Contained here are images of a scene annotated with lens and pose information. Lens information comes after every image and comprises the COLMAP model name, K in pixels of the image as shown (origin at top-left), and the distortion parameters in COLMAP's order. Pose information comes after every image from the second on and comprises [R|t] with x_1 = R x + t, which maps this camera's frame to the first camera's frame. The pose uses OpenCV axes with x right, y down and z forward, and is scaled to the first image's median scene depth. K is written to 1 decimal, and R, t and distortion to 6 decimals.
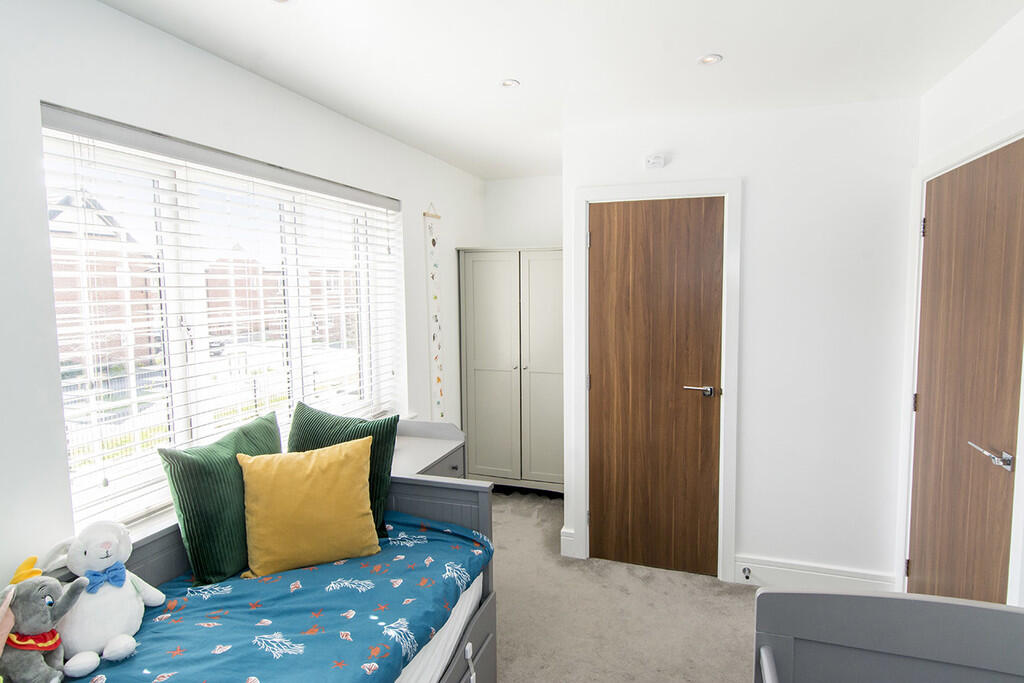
lens RADIAL K [[533.8, 0, 538.1], [0, 533.8, 329.3], [0, 0, 1]] dist [0.001557, 0.000331]
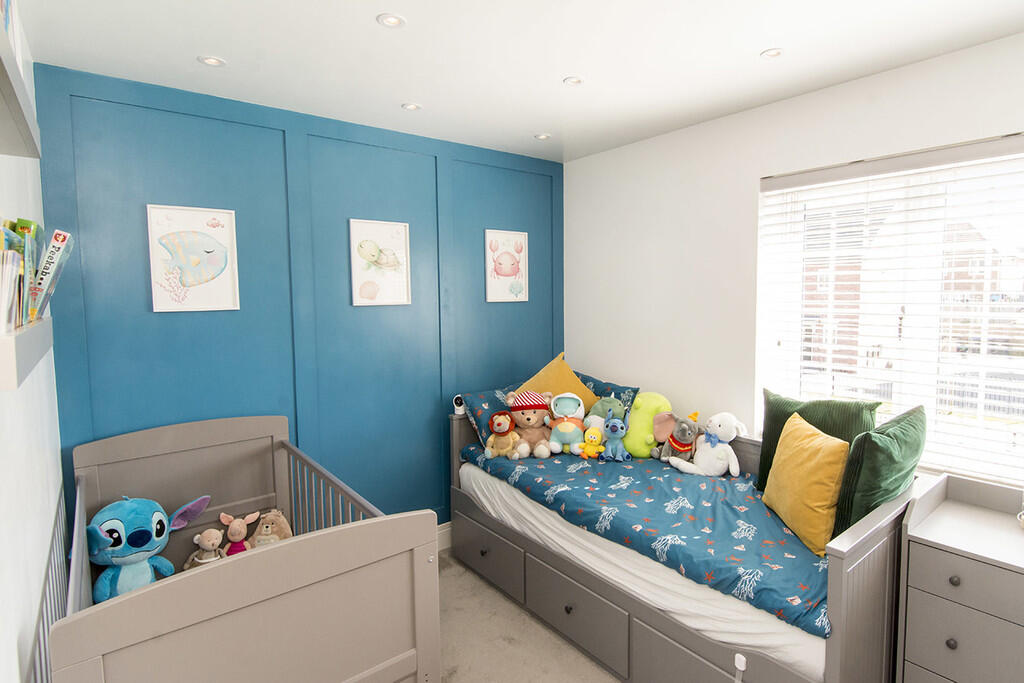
lens RADIAL K [[533.8, 0, 538.1], [0, 533.8, 329.3], [0, 0, 1]] dist [0.001557, 0.000331]
pose [[-0.550821, 0.074580, -0.831285, 0.927901], [-0.054112, 0.990713, 0.124739, -0.100799], [0.832867, 0.113691, -0.541670, 1.297868]]
